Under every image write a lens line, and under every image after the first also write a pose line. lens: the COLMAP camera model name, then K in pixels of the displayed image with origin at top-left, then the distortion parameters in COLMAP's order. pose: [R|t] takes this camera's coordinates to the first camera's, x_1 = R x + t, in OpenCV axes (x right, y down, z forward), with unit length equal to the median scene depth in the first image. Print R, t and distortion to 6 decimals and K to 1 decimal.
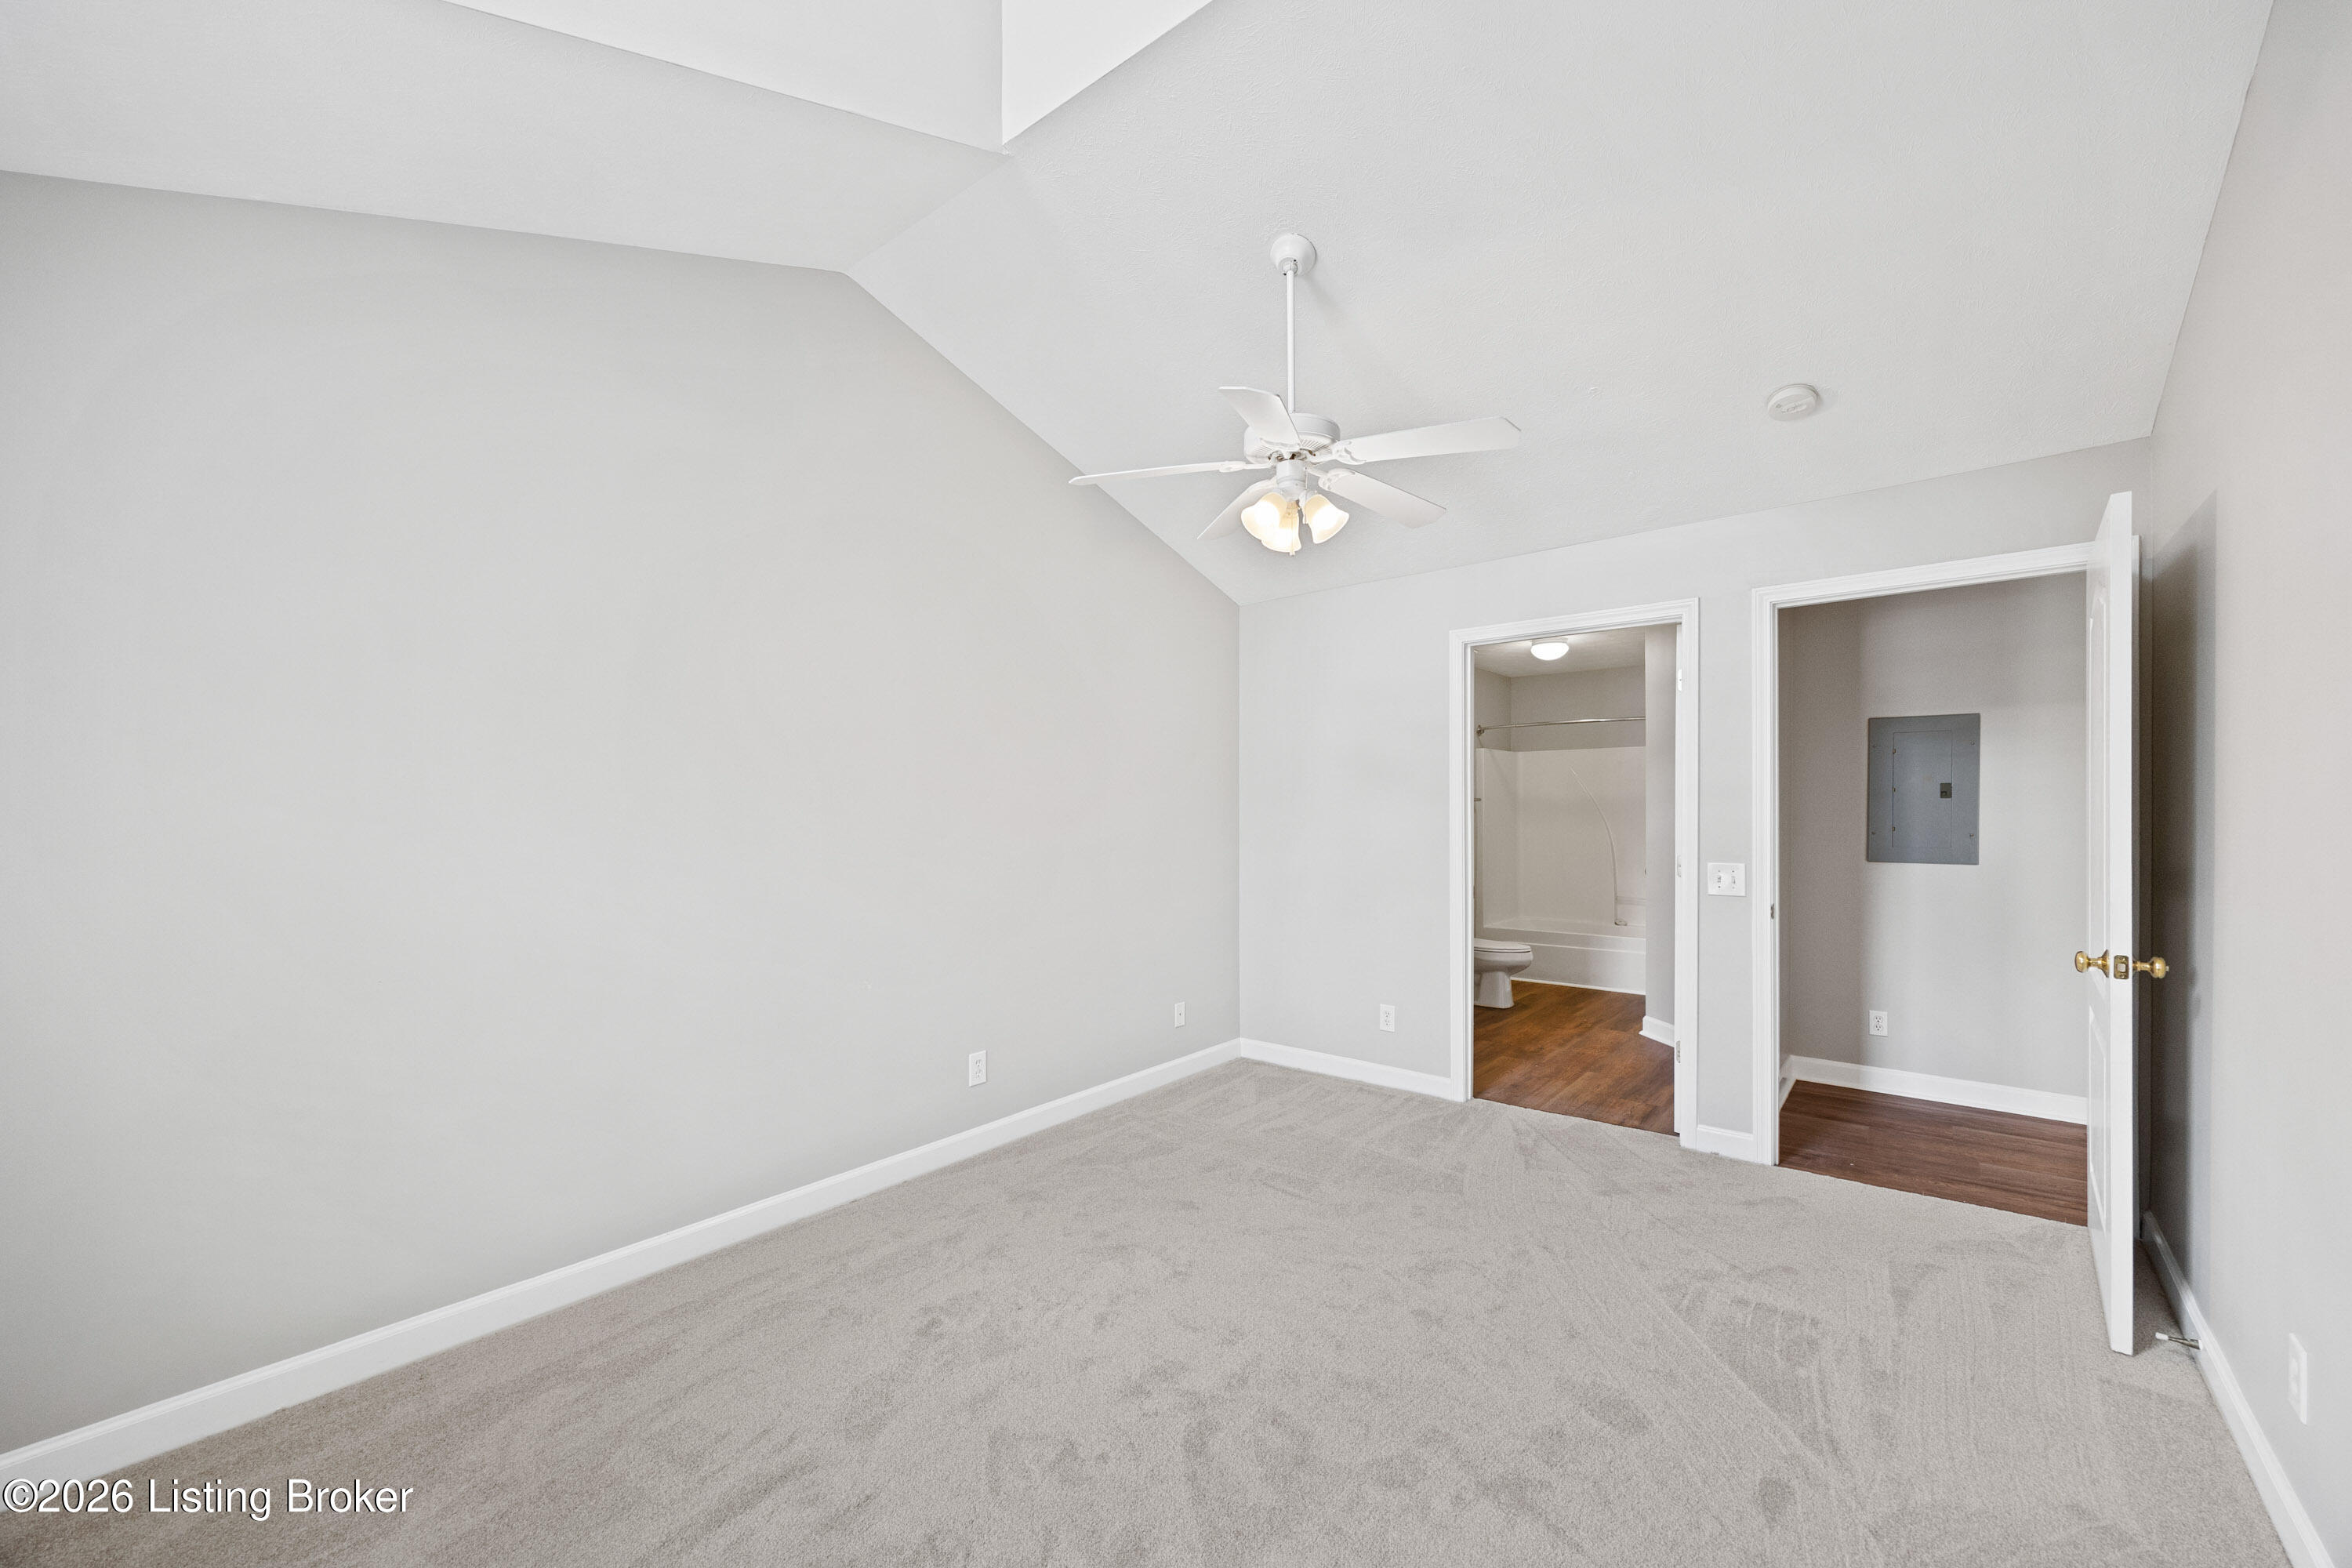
lens RADIAL K [[923.9, 0, 1158.3], [0, 923.9, 812.1], [0, 0, 1]] dist [-0.002506, -0.000048]
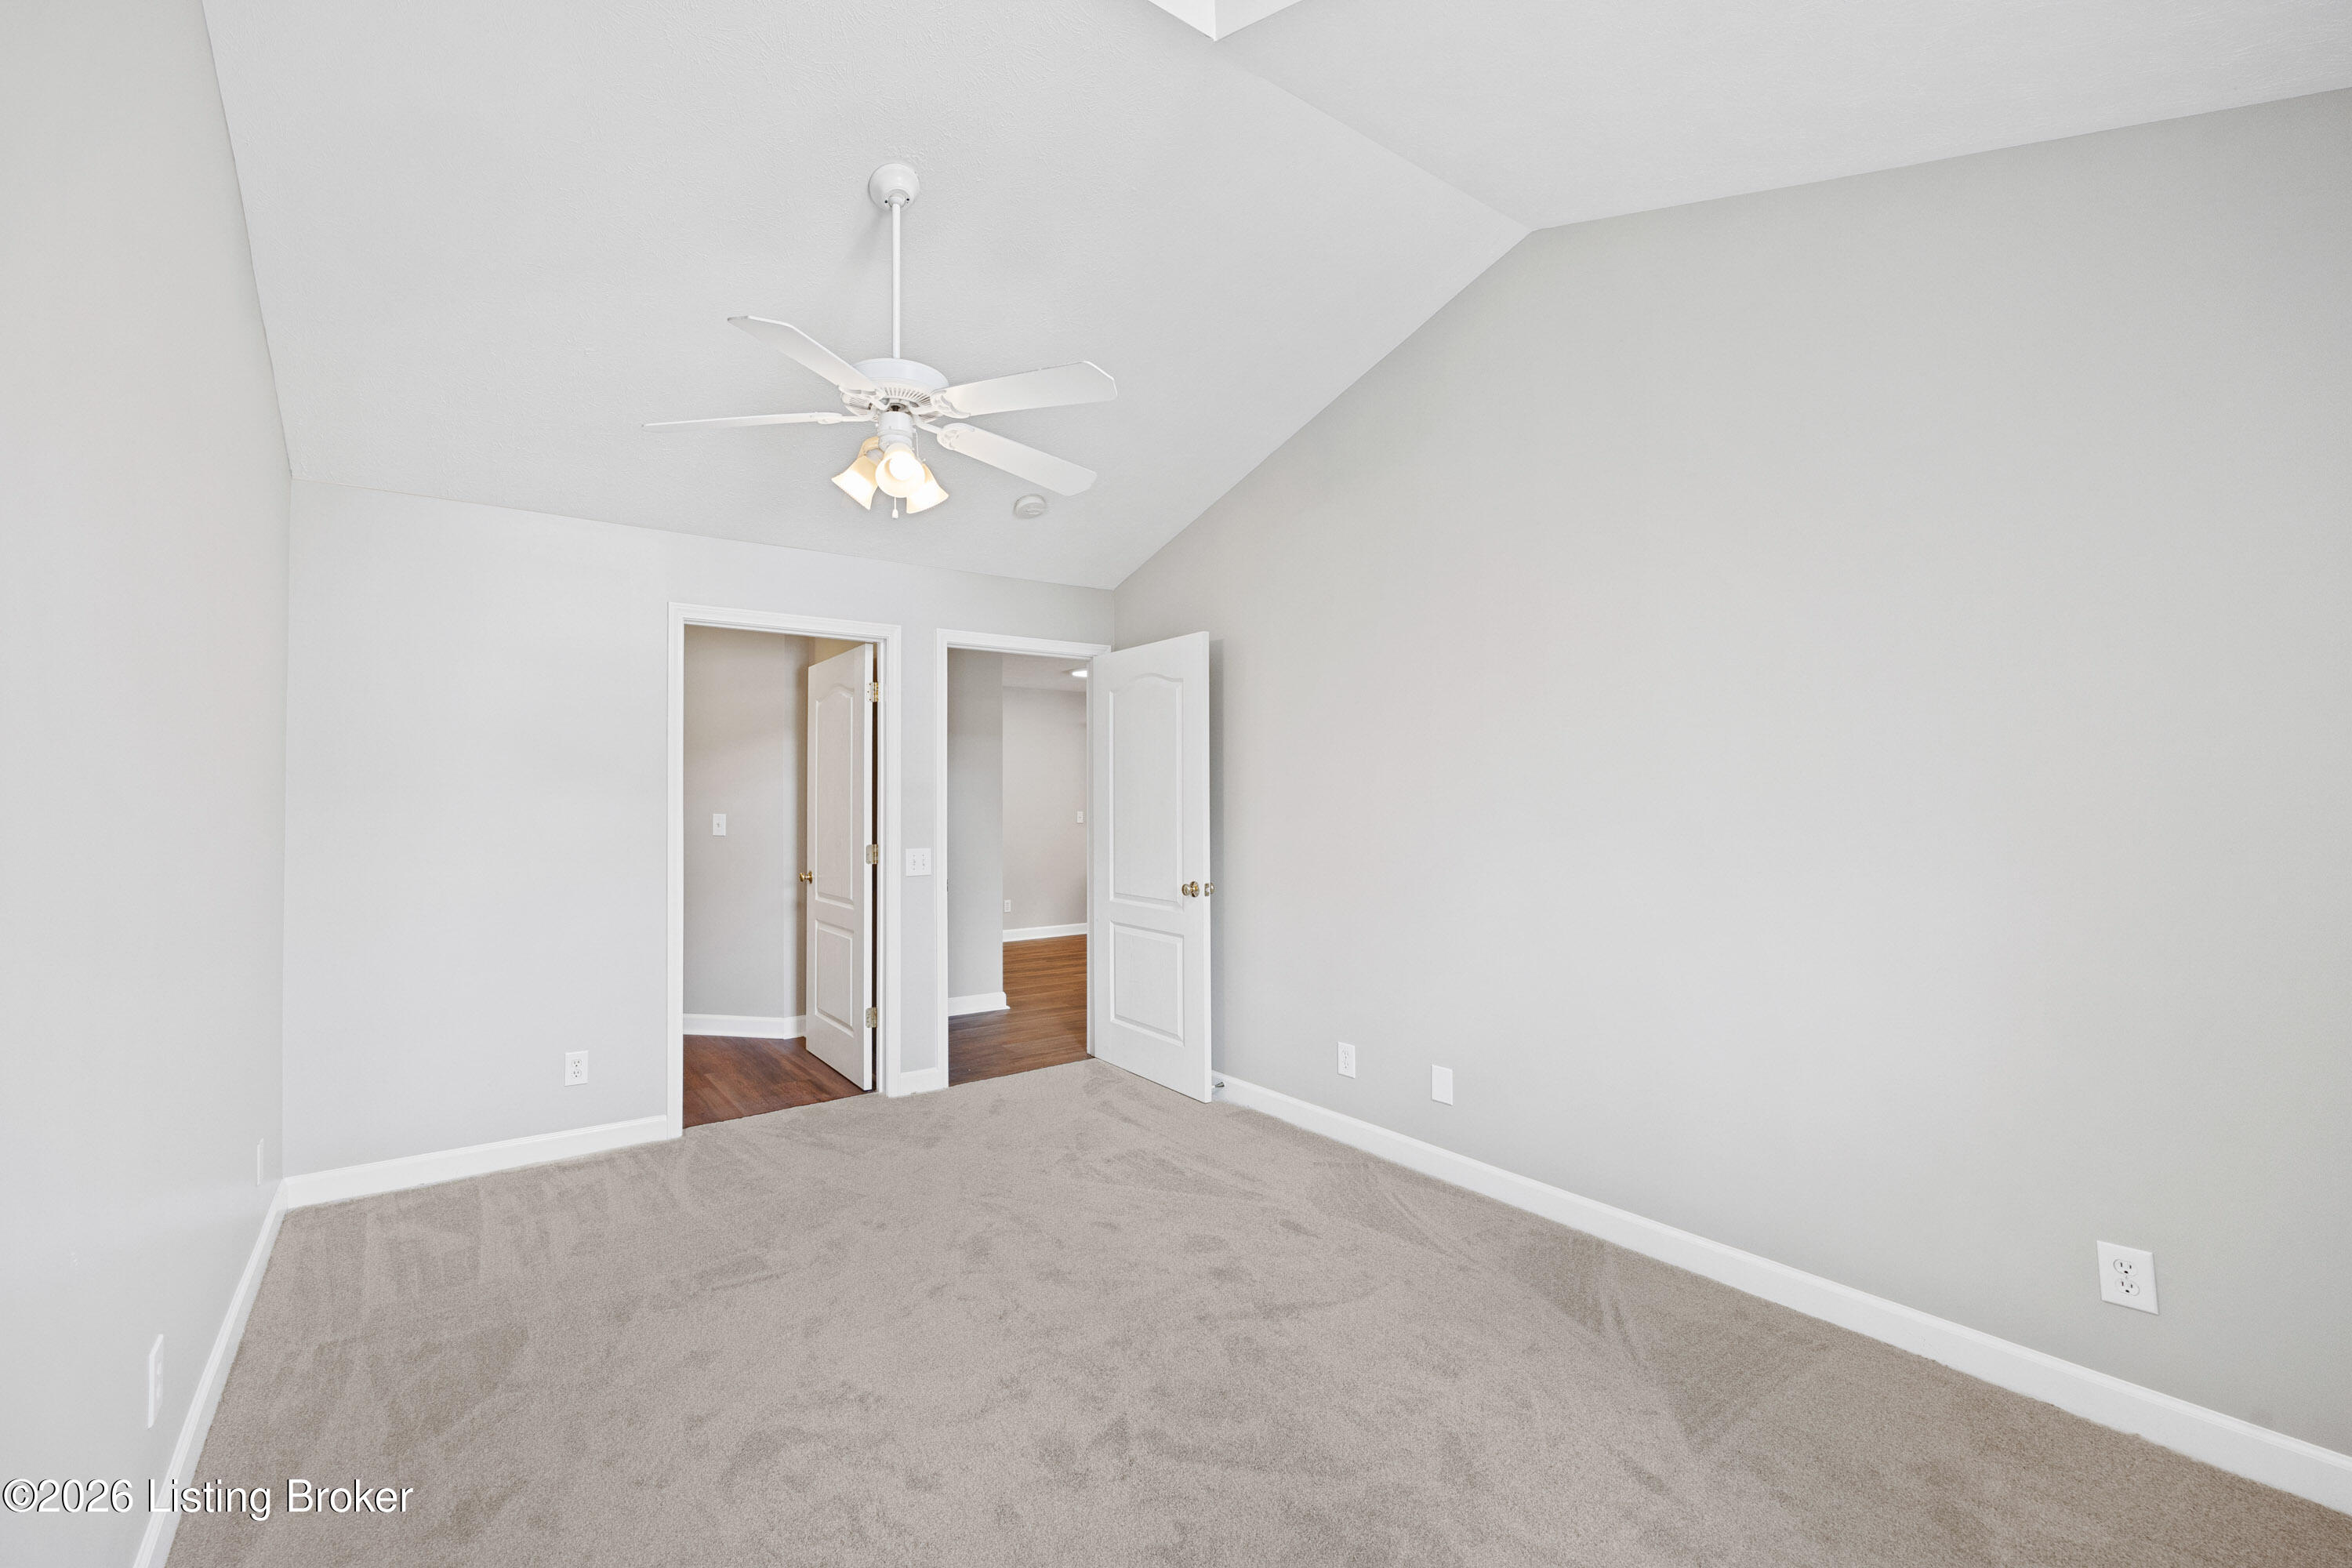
lens RADIAL K [[893.6, 0, 1176.0], [0, 893.6, 784.0], [0, 0, 1]] dist [-0.000042, 0.000028]
pose [[0.278020, 0.023611, 0.960285, -0.419337], [0.005443, 0.999643, -0.026155, 0.002909], [-0.960560, 0.012498, 0.277792, 0.348074]]
